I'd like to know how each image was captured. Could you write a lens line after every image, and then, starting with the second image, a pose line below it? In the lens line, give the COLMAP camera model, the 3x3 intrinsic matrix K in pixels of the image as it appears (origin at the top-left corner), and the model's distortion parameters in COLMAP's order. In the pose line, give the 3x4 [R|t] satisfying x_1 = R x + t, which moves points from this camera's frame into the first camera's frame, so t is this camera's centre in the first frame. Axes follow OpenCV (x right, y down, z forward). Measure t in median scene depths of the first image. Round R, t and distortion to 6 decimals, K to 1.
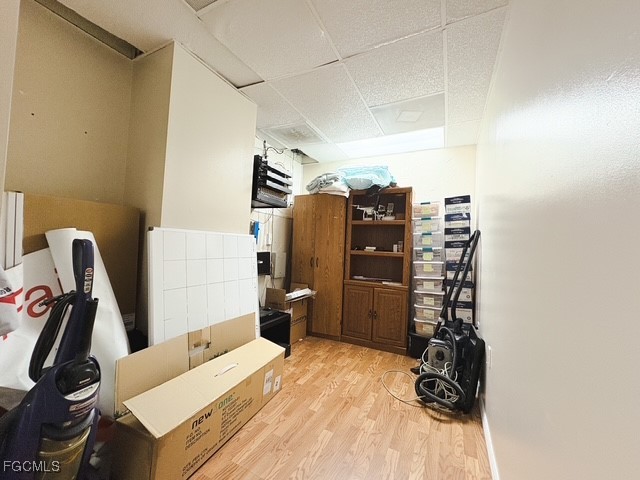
lens RADIAL K [[254.6, 0, 319.8], [0, 254.6, 240.3], [0, 0, 1]] dist [0.000065, 0.000254]
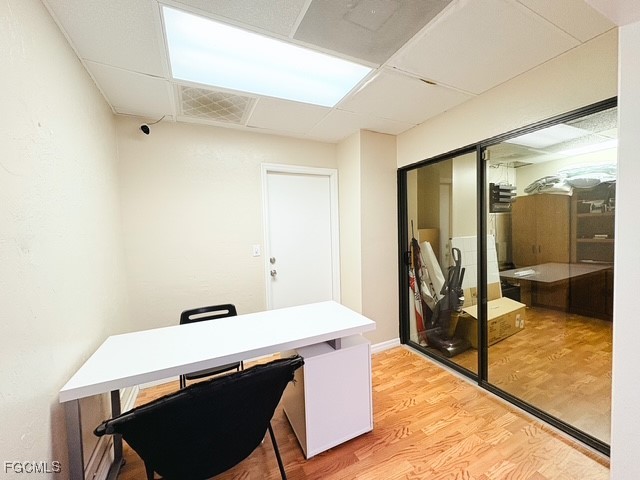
lens RADIAL K [[254.6, 0, 320.9], [0, 254.6, 240.6], [0, 0, 1]] dist [0.000065, 0.000254]
pose [[0.798139, -0.047359, -0.600609, -0.125335], [0.084865, 0.995803, 0.034255, -0.099101], [0.596466, -0.078311, 0.798809, -0.708072]]
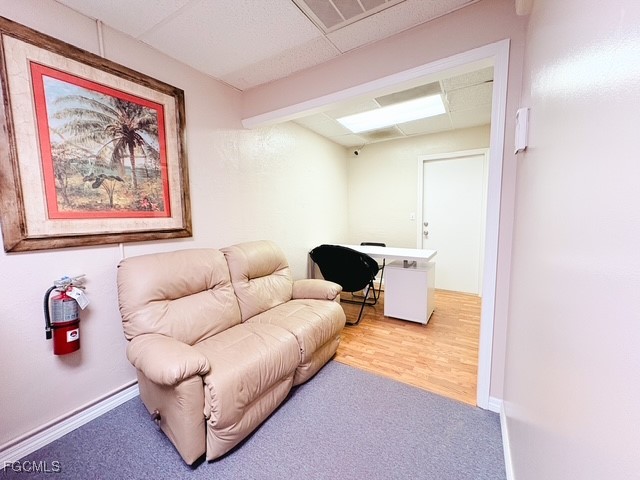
lens RADIAL K [[254.6, 0, 318.8], [0, 254.6, 241.3], [0, 0, 1]] dist [0.000065, 0.000254]
pose [[-0.084068, 0.061888, -0.994536, 0.559399], [0.034916, 0.997639, 0.059130, -0.016826], [0.995848, -0.029755, -0.086031, -0.513286]]
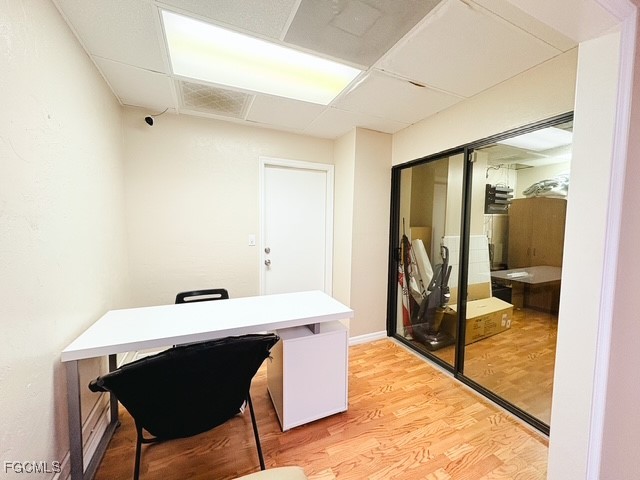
lens RADIAL K [[254.6, 0, 320.8], [0, 254.6, 240.6], [0, 0, 1]] dist [0.000065, 0.000254]
pose [[0.784607, 0.000304, -0.619993, -0.063399], [0.041808, 0.997698, 0.053398, -0.090562], [0.618582, -0.067817, 0.782788, -0.708404]]
